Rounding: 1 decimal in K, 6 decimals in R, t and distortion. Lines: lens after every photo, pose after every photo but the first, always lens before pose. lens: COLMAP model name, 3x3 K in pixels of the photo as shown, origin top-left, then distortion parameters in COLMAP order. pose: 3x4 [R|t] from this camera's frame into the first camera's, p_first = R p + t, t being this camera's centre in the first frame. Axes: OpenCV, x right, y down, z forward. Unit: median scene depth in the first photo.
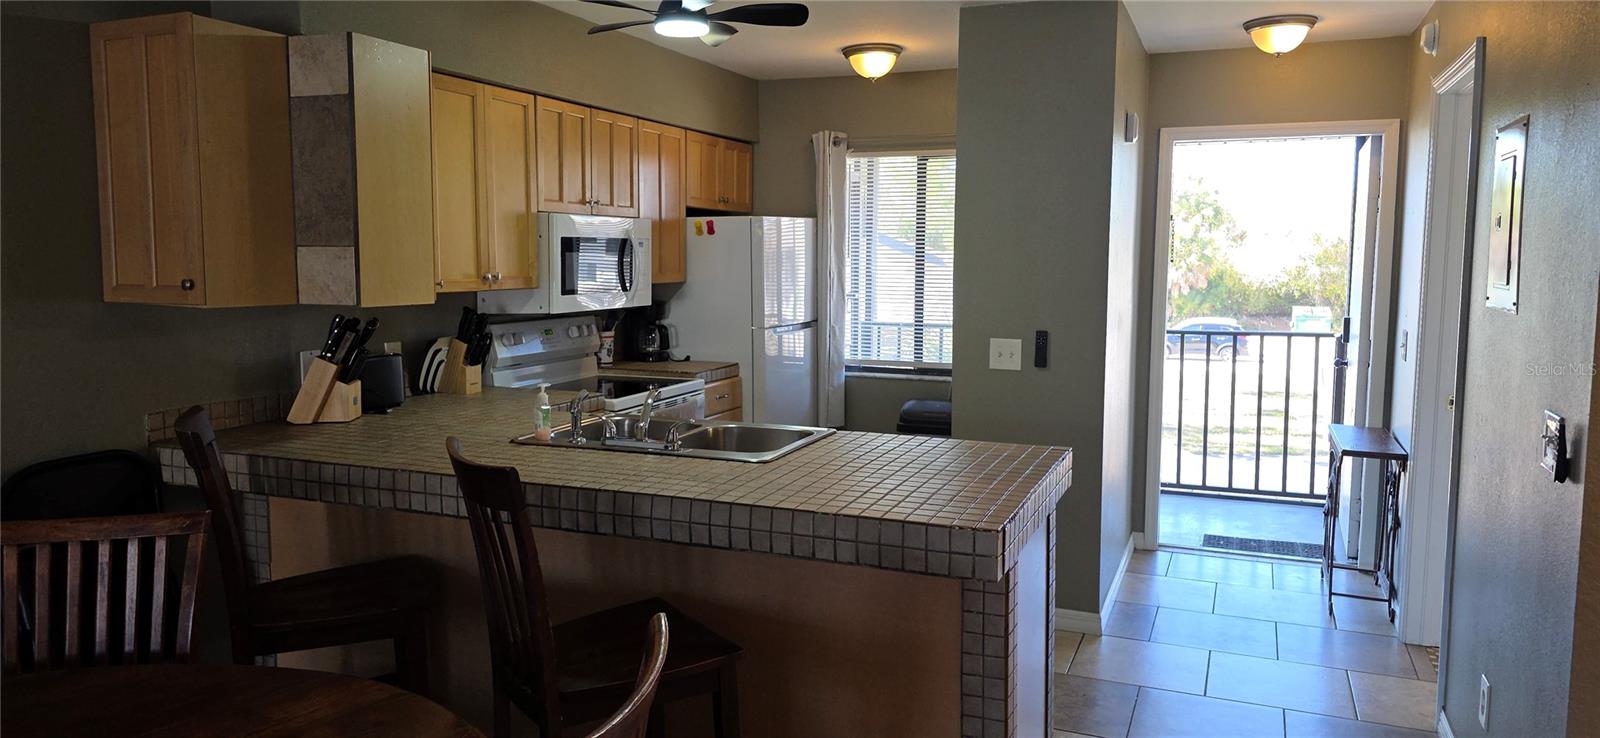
lens RADIAL K [[1050.2, 0, 792.0], [0, 1050.2, 360.8], [0, 0, 1]] dist [0.077897, -0.077771]
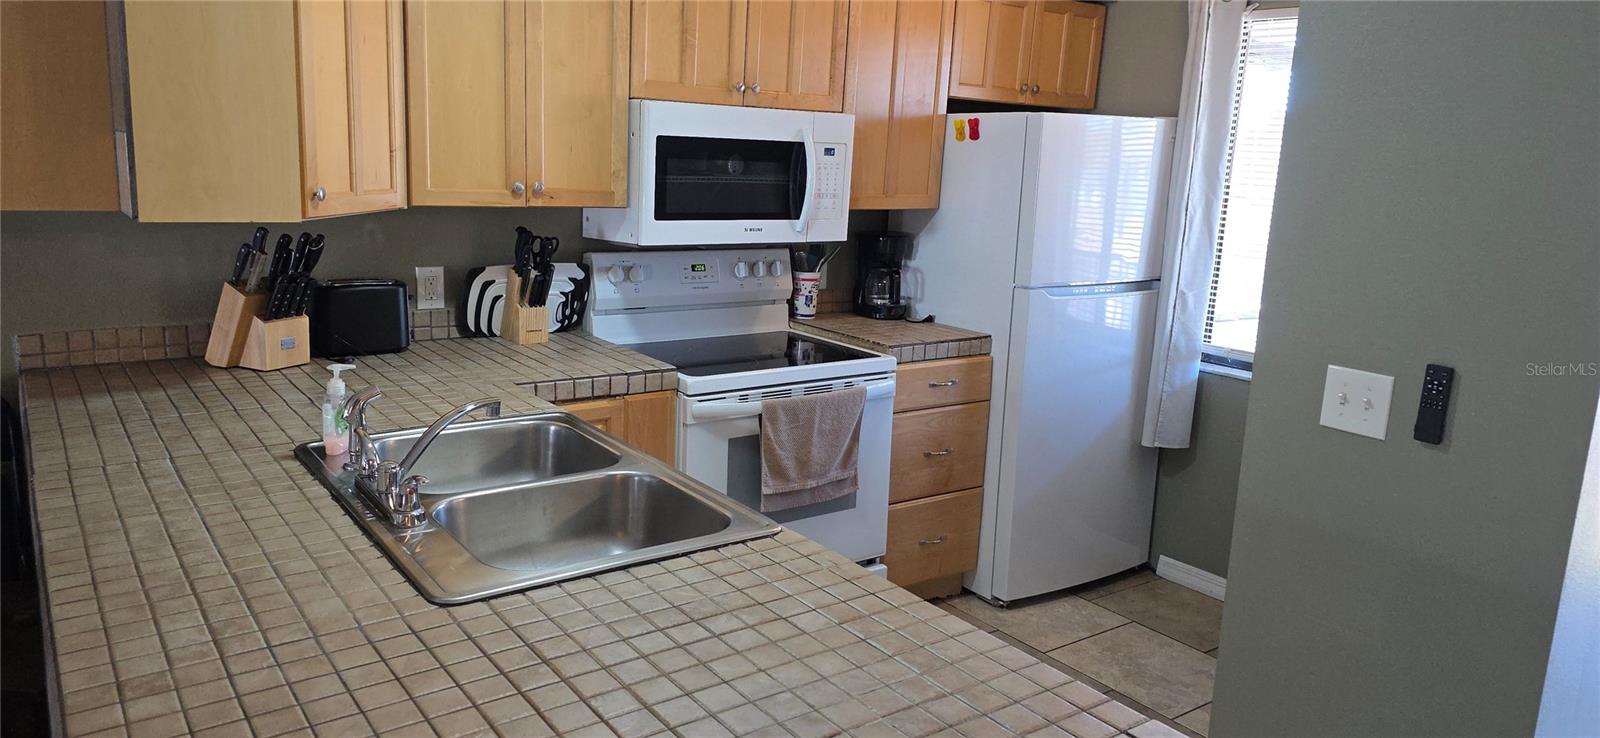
lens RADIAL K [[1050.2, 0, 792.0], [0, 1050.2, 360.8], [0, 0, 1]] dist [0.077897, -0.077771]
pose [[0.845100, 0.137413, -0.516646, 0.200300], [-0.092106, 0.989376, 0.112483, -0.048116], [0.526614, -0.047473, 0.848778, 0.378618]]
